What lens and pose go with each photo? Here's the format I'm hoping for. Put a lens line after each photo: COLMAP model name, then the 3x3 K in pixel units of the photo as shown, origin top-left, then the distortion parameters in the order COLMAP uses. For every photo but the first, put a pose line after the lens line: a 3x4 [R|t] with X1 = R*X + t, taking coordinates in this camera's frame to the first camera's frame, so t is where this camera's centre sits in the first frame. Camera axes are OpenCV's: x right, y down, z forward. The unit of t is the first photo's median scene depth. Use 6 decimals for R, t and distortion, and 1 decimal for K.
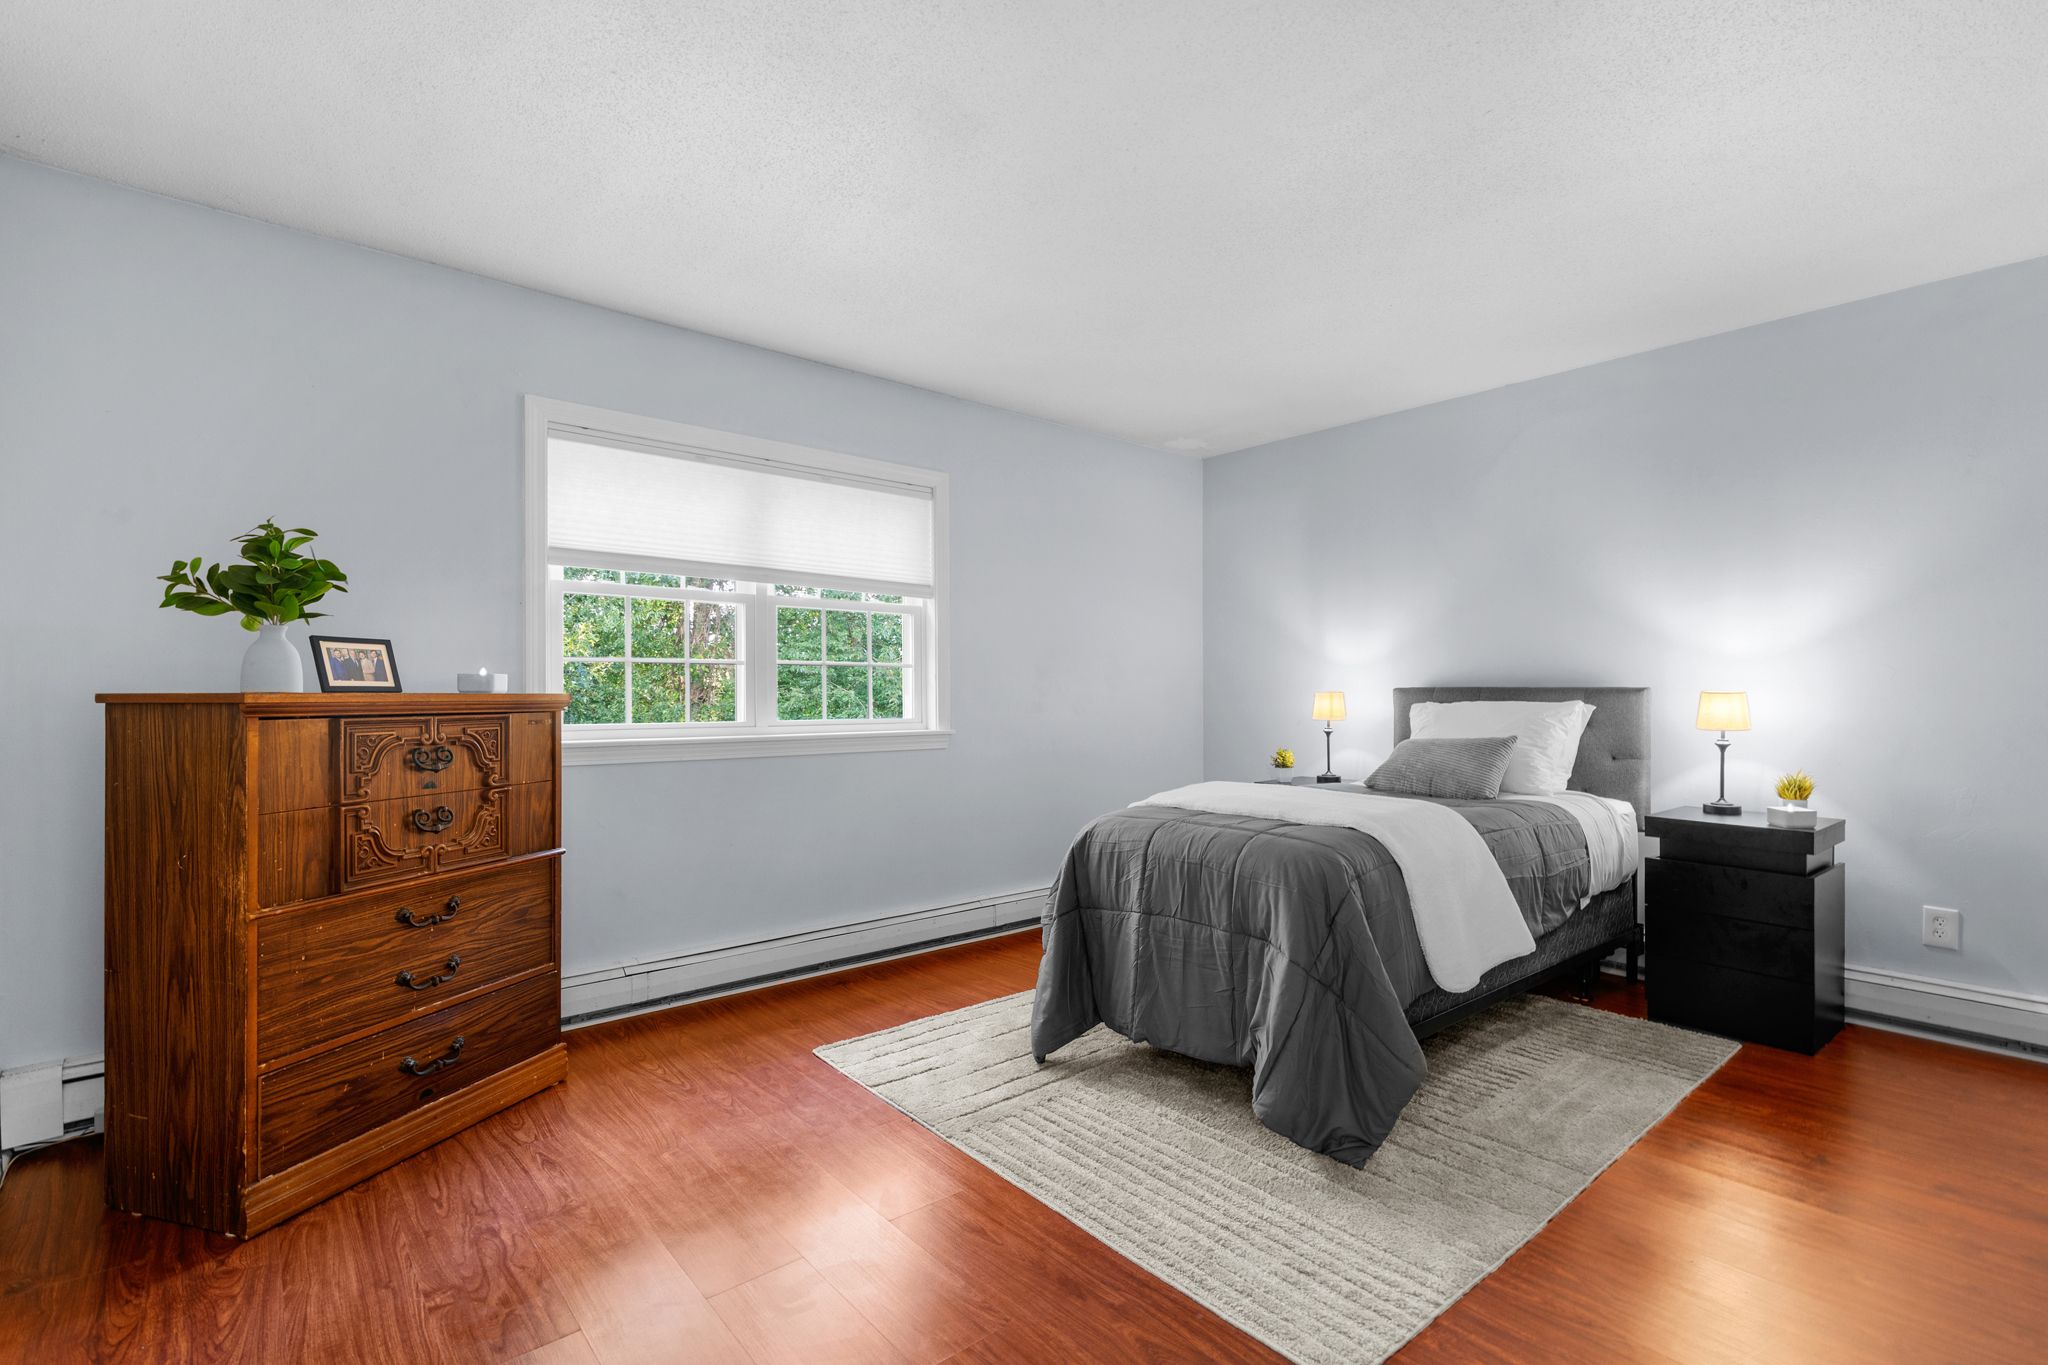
lens RADIAL K [[921.8, 0, 1027.4], [0, 921.8, 692.3], [0, 0, 1]] dist [0.009500, -0.001811]
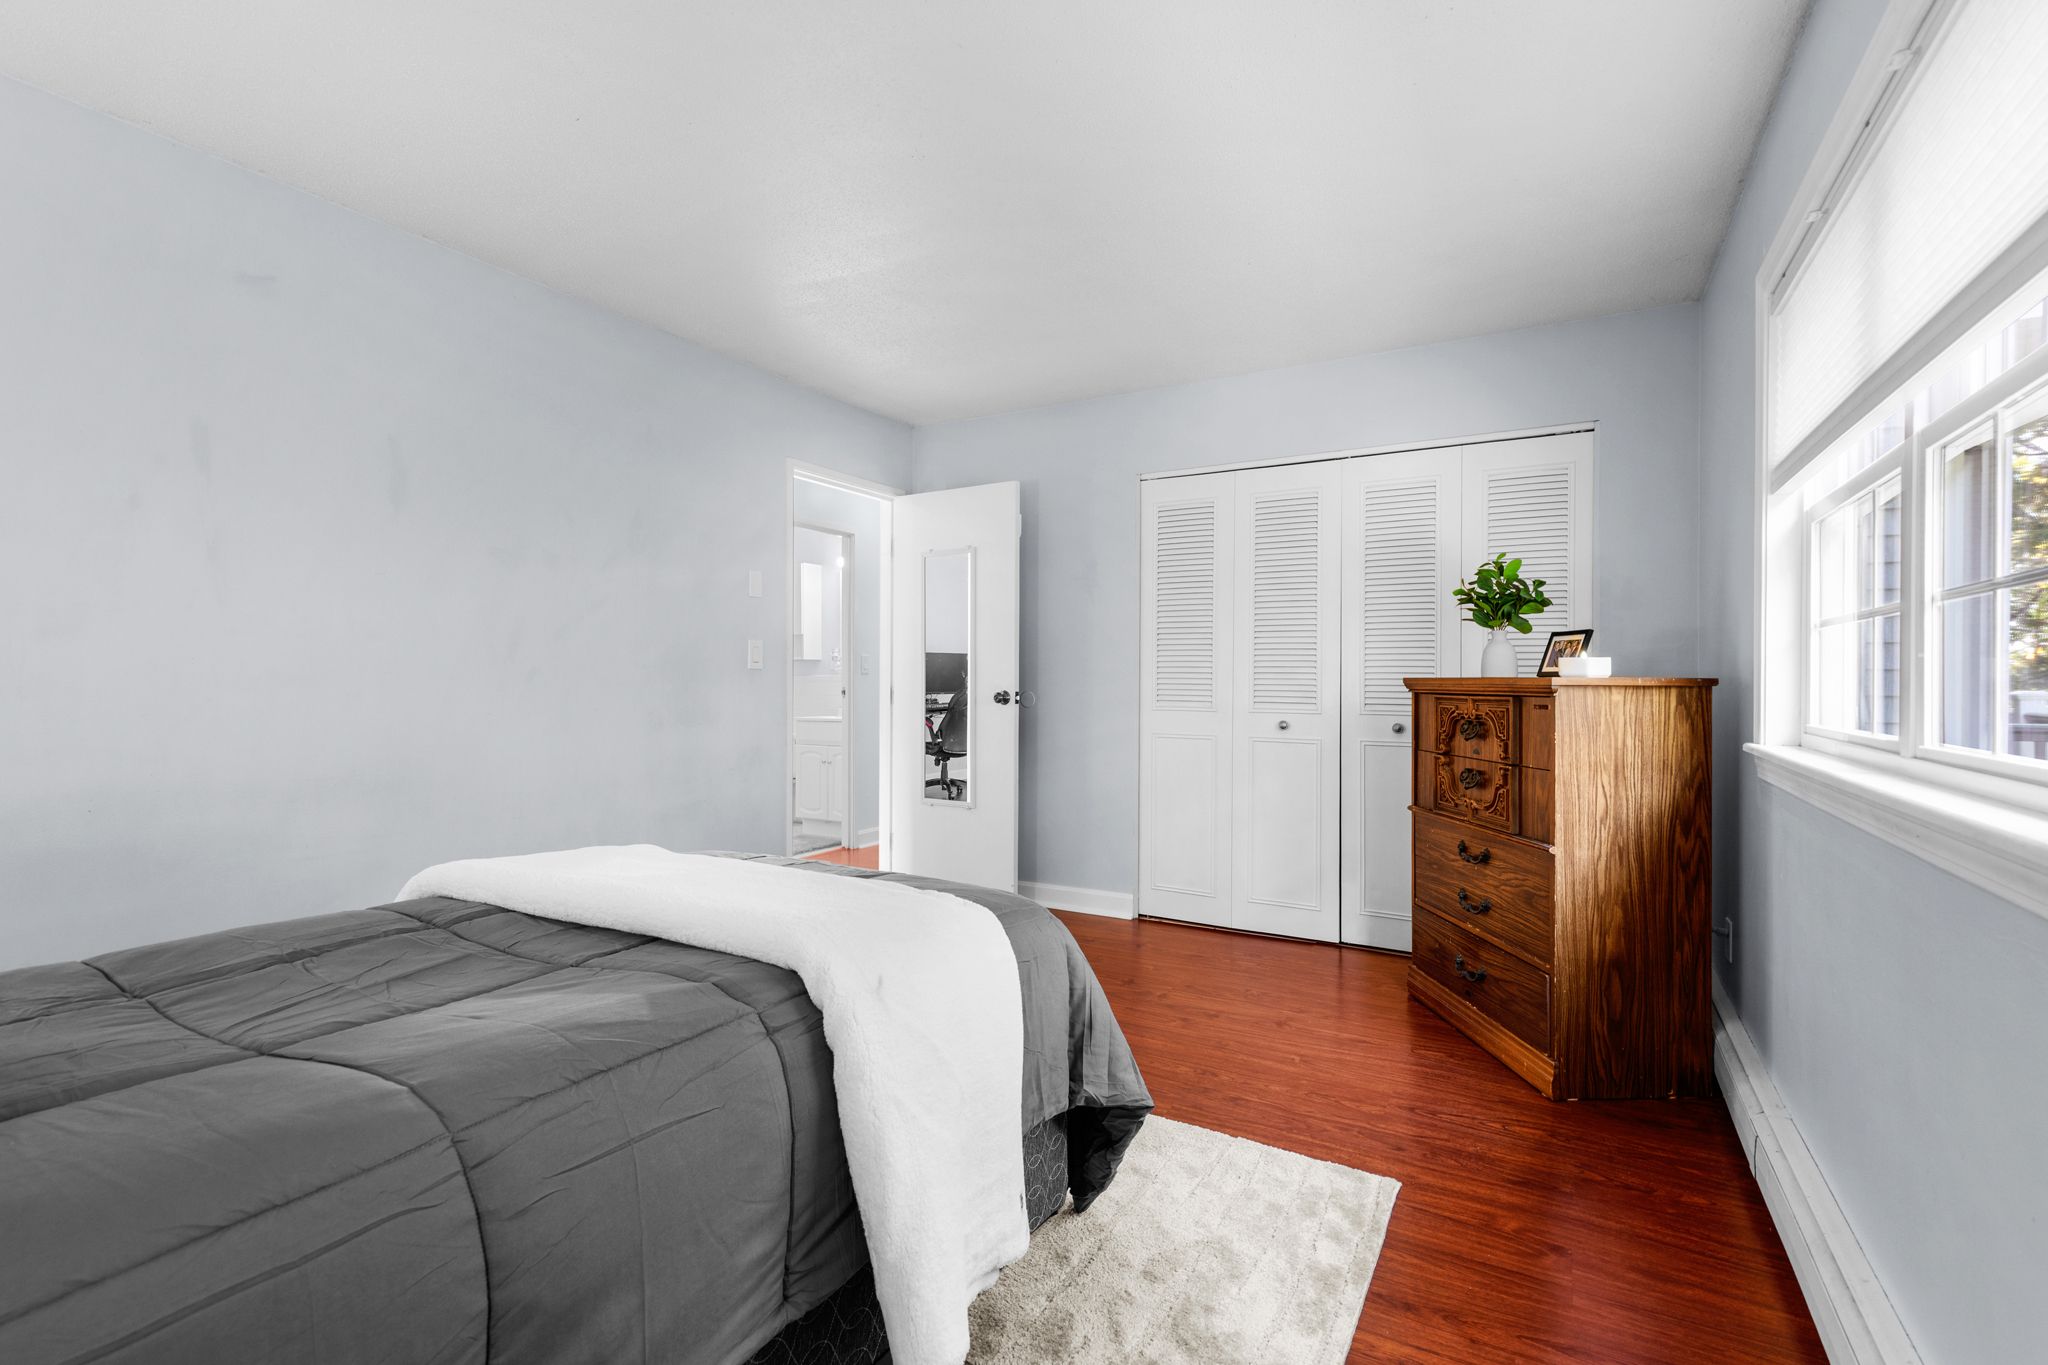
lens RADIAL K [[921.8, 0, 1038.6], [0, 921.8, 684.7], [0, 0, 1]] dist [0.009500, -0.001811]
pose [[-0.934712, -0.000131, -0.355406, 0.325737], [-0.002251, 0.999982, 0.005552, 0.003777], [0.355399, 0.005989, -0.934696, 1.833737]]
